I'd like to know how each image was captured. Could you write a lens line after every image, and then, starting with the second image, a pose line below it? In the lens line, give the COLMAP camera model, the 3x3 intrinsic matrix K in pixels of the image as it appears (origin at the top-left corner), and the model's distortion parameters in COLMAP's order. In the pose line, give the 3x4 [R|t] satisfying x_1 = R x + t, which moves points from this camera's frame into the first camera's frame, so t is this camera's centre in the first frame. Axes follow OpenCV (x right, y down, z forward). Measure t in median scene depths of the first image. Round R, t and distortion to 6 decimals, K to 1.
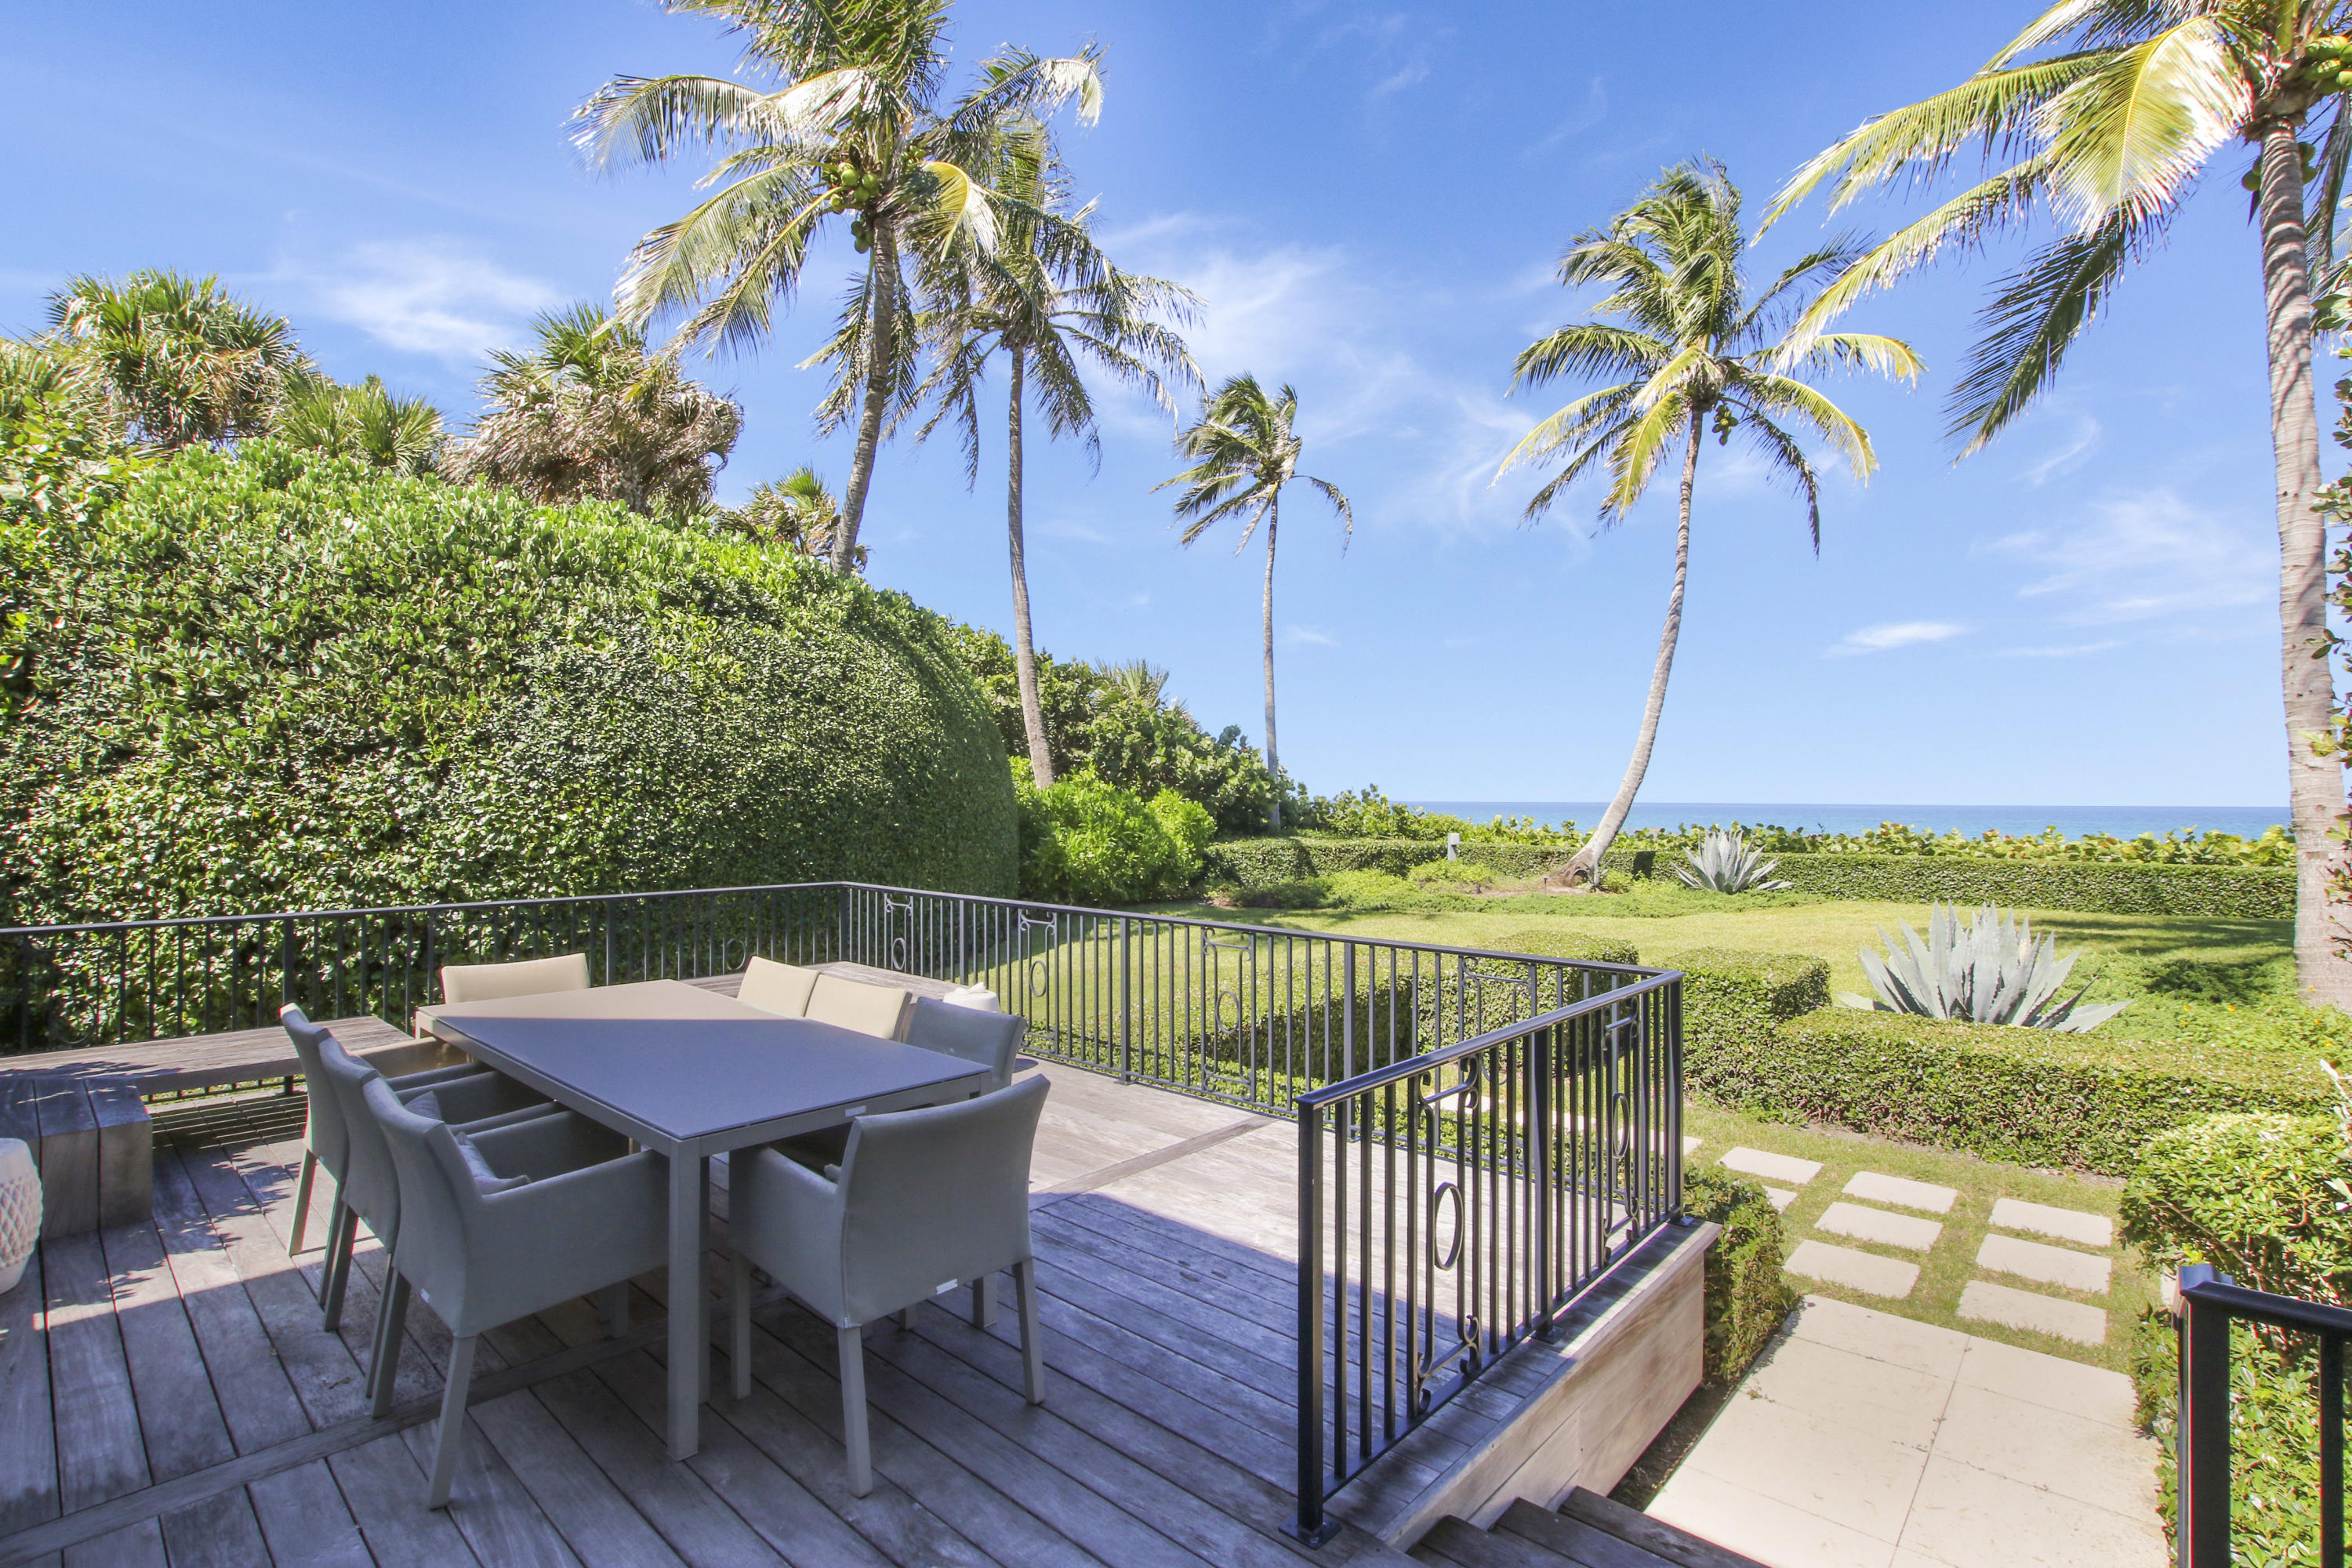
lens RADIAL K [[1088.5, 0, 1170.3], [0, 1088.5, 779.8], [0, 0, 1]] dist [-0.028968, 0.002961]
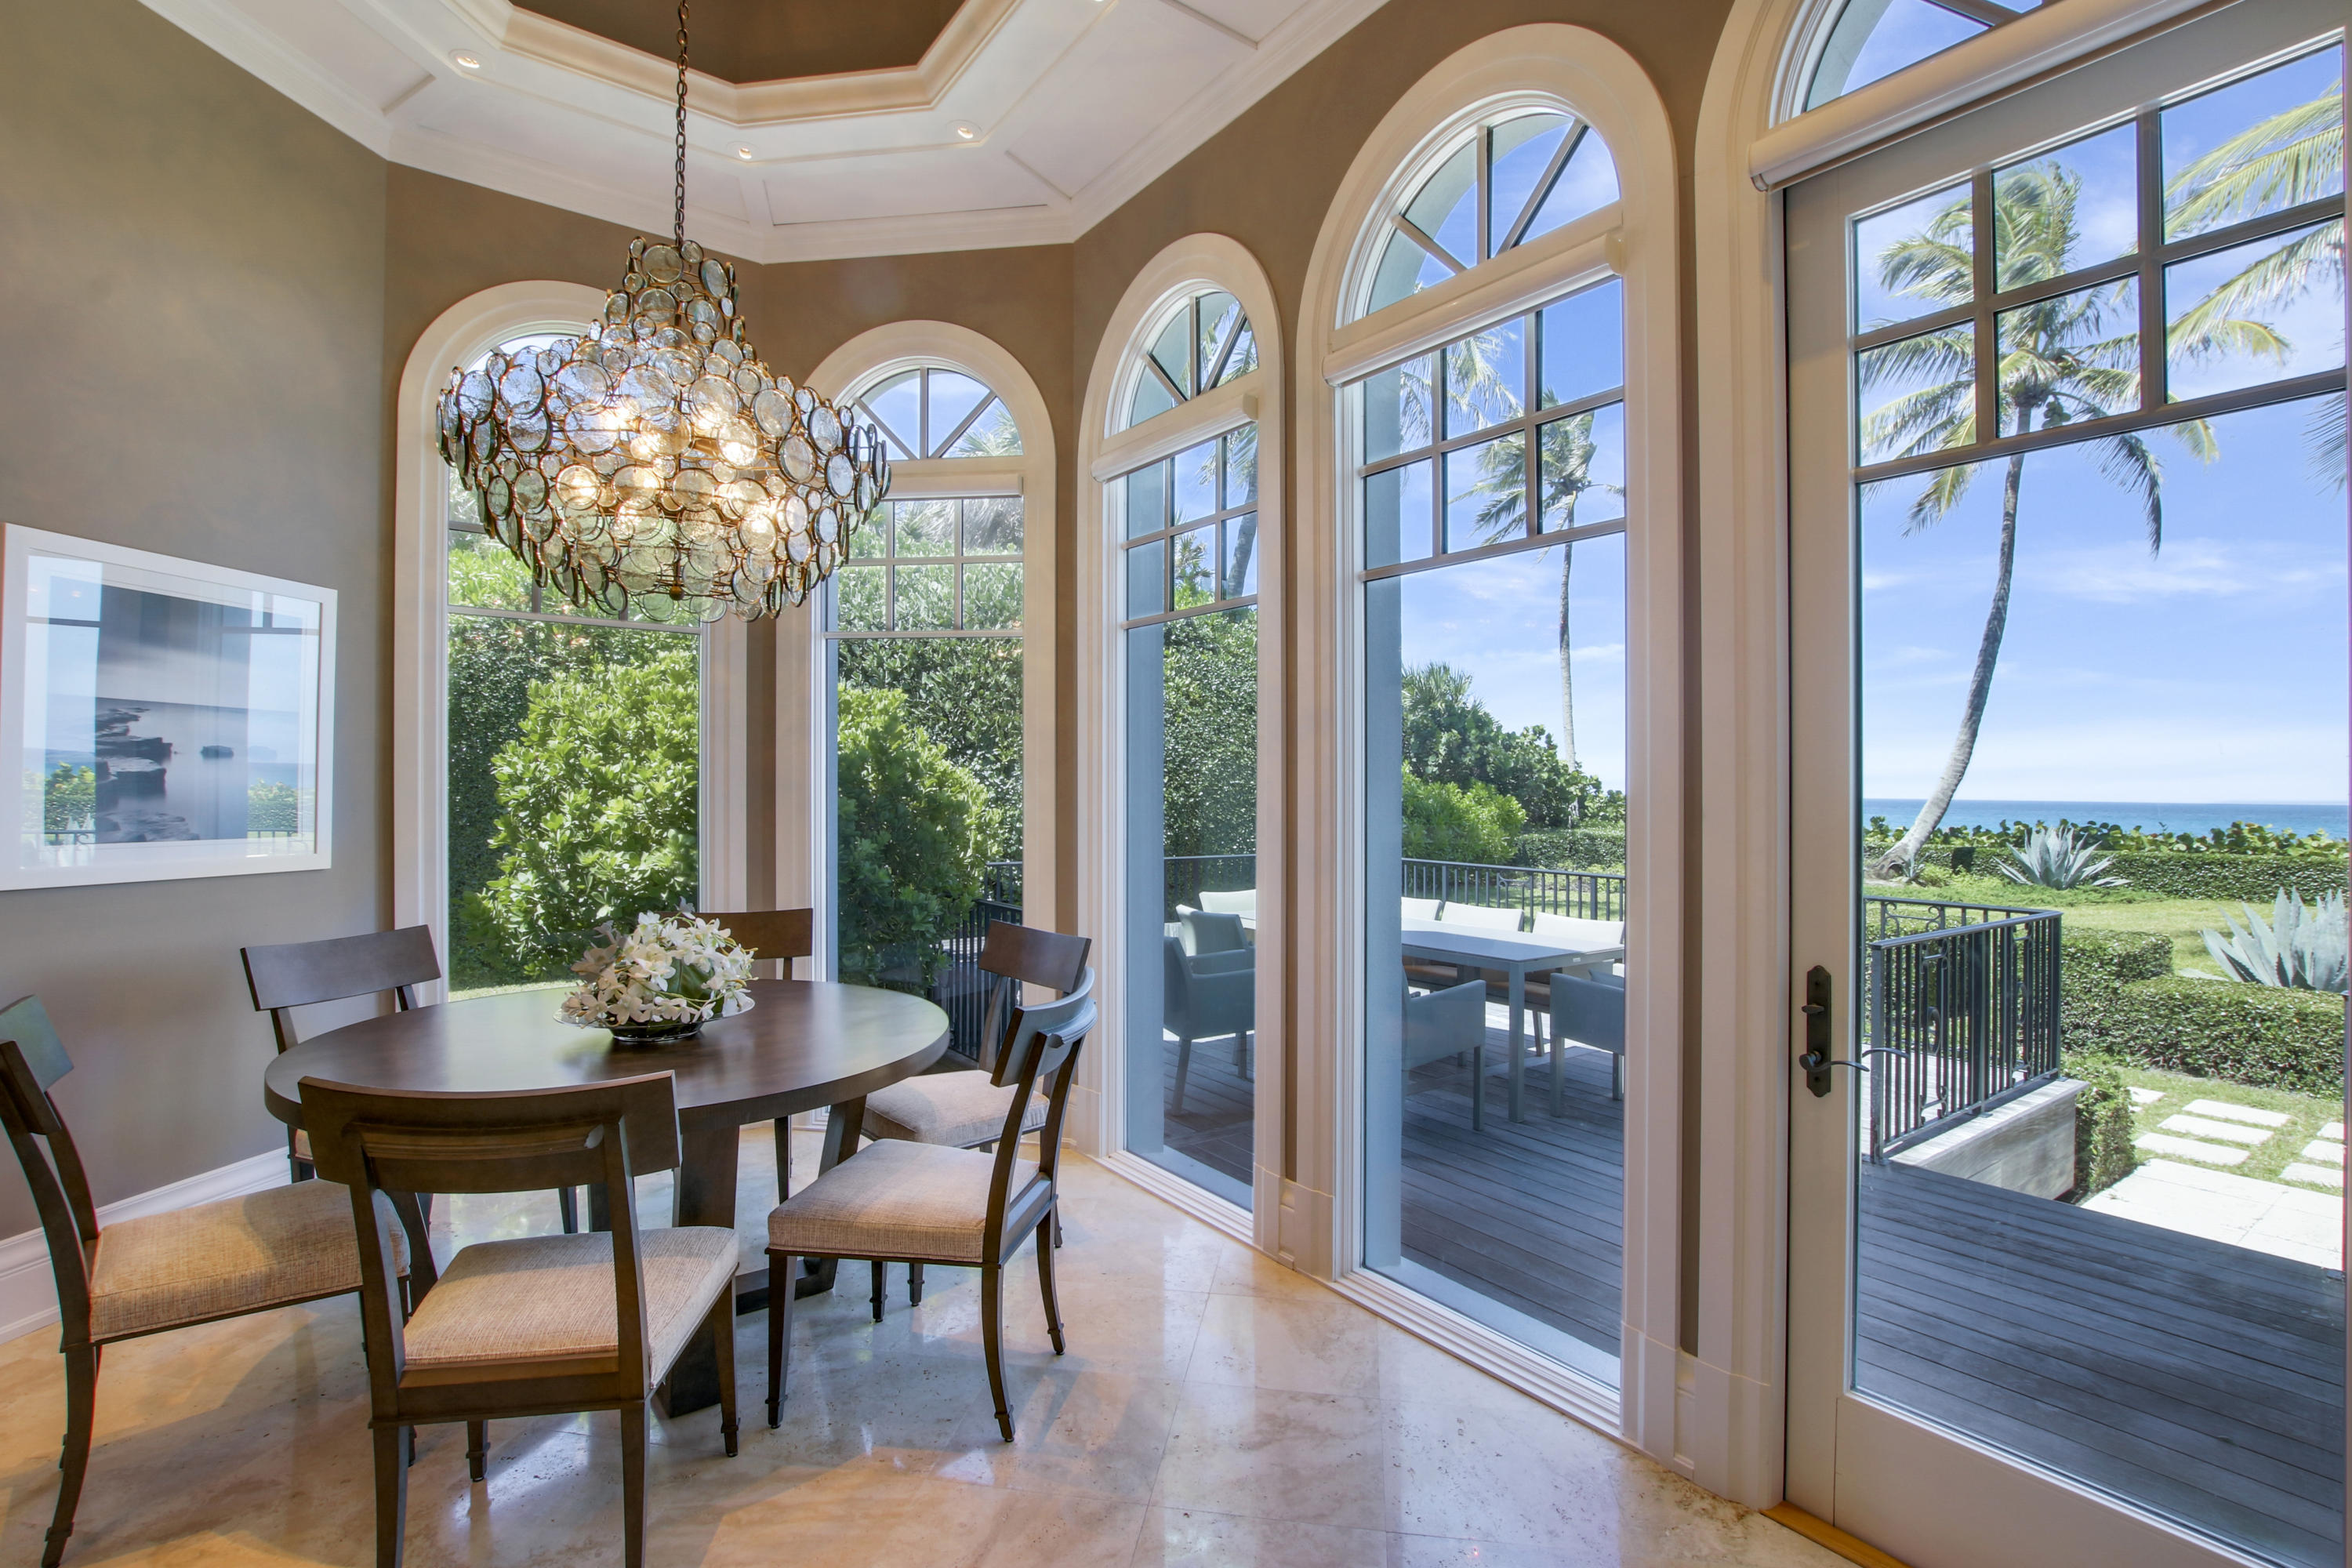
lens RADIAL K [[1088.5, 0, 1181.6], [0, 1088.5, 783.4], [0, 0, 1]] dist [-0.028968, 0.002961]
pose [[0.980012, 0.005325, -0.198869, -0.094419], [-0.003364, 0.999942, 0.010194, -0.001532], [0.198912, -0.009321, 0.979973, -0.152314]]
